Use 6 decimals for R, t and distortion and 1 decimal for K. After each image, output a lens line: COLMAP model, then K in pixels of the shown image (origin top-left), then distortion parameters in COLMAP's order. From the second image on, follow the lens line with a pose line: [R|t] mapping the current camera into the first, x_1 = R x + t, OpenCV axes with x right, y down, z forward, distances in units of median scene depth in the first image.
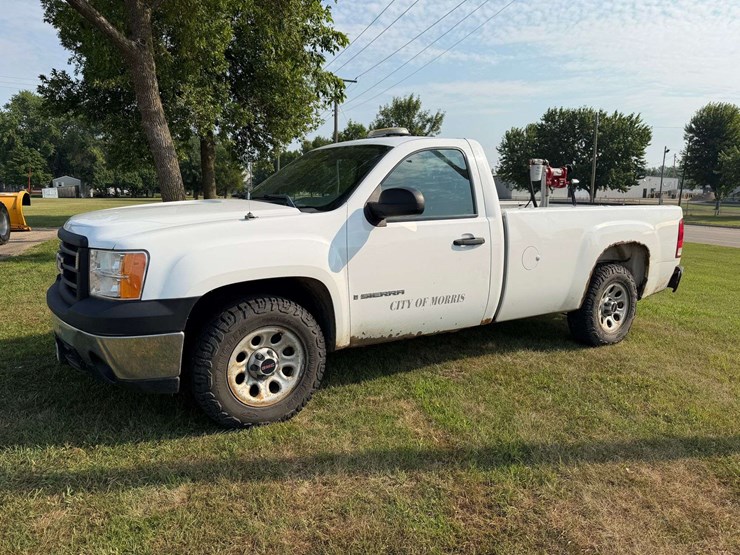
lens RADIAL K [[528.0, 0, 366.6], [0, 528.0, 275.1], [0, 0, 1]] dist [0.060877, -0.079067]
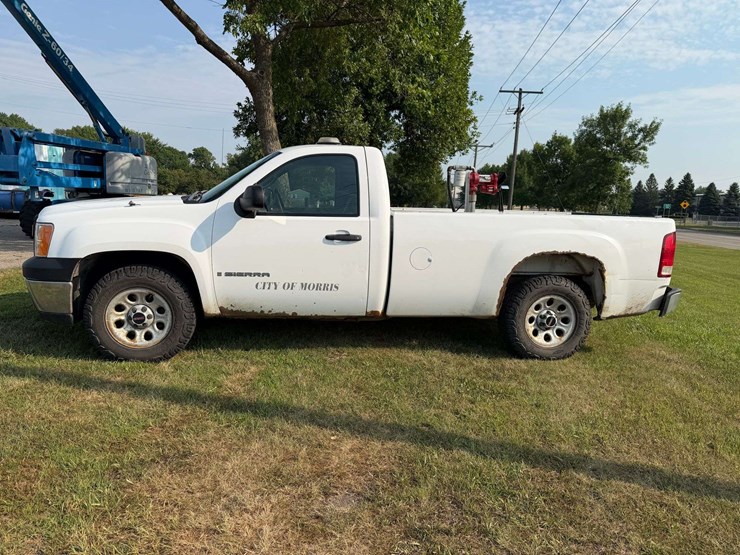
lens RADIAL K [[528.0, 0, 366.6], [0, 528.0, 275.1], [0, 0, 1]] dist [0.060877, -0.079067]
pose [[0.918900, 0.078694, -0.386561, 0.690796], [-0.088890, 0.996005, -0.008541, 0.021769], [0.384345, 0.042210, 0.922224, -0.007240]]
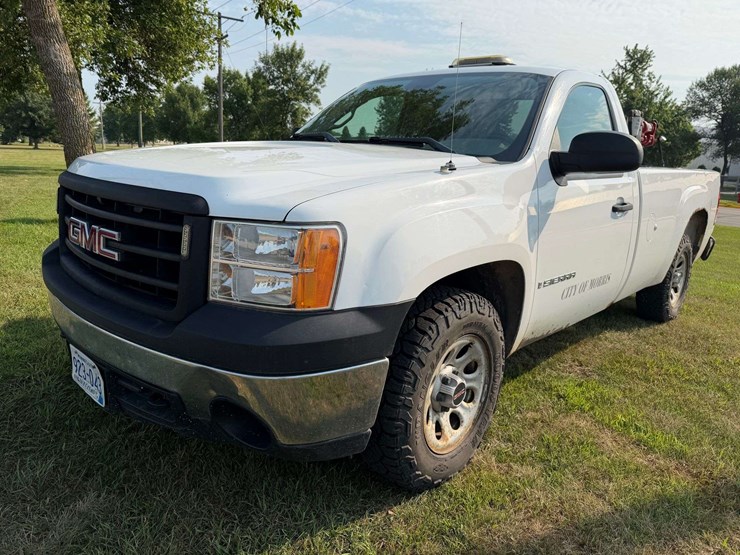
lens RADIAL K [[537.5, 0, 370.0], [0, 537.5, 277.5], [0, 0, 1]] dist [0.000784, -0.001340]
pose [[0.967803, -0.022767, 0.250675, -0.383108], [0.003118, 0.996909, 0.078503, -0.024105], [-0.251688, -0.075194, 0.964883, 0.313054]]
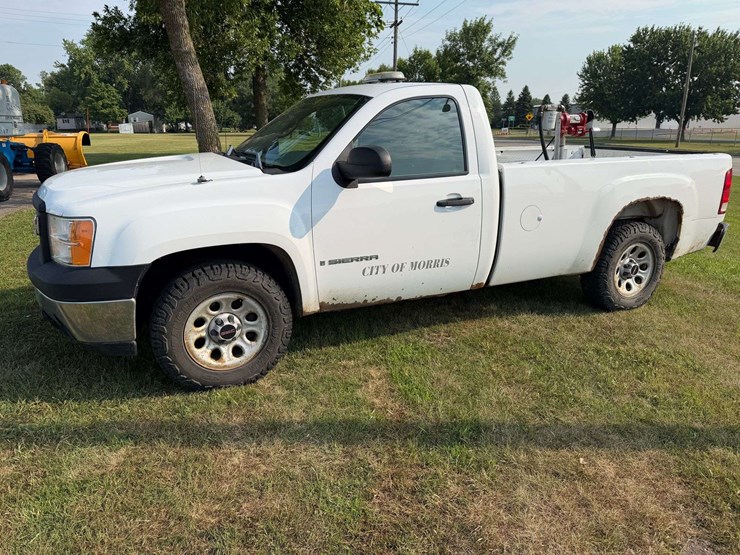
lens RADIAL K [[527.2, 0, 364.6], [0, 527.2, 280.2], [0, 0, 1]] dist [0.052521, -0.066413]
pose [[0.991332, 0.028126, -0.128335, 0.161742], [-0.011001, 0.991157, 0.132240, -0.049393], [0.130919, -0.129682, 0.982875, 0.051905]]
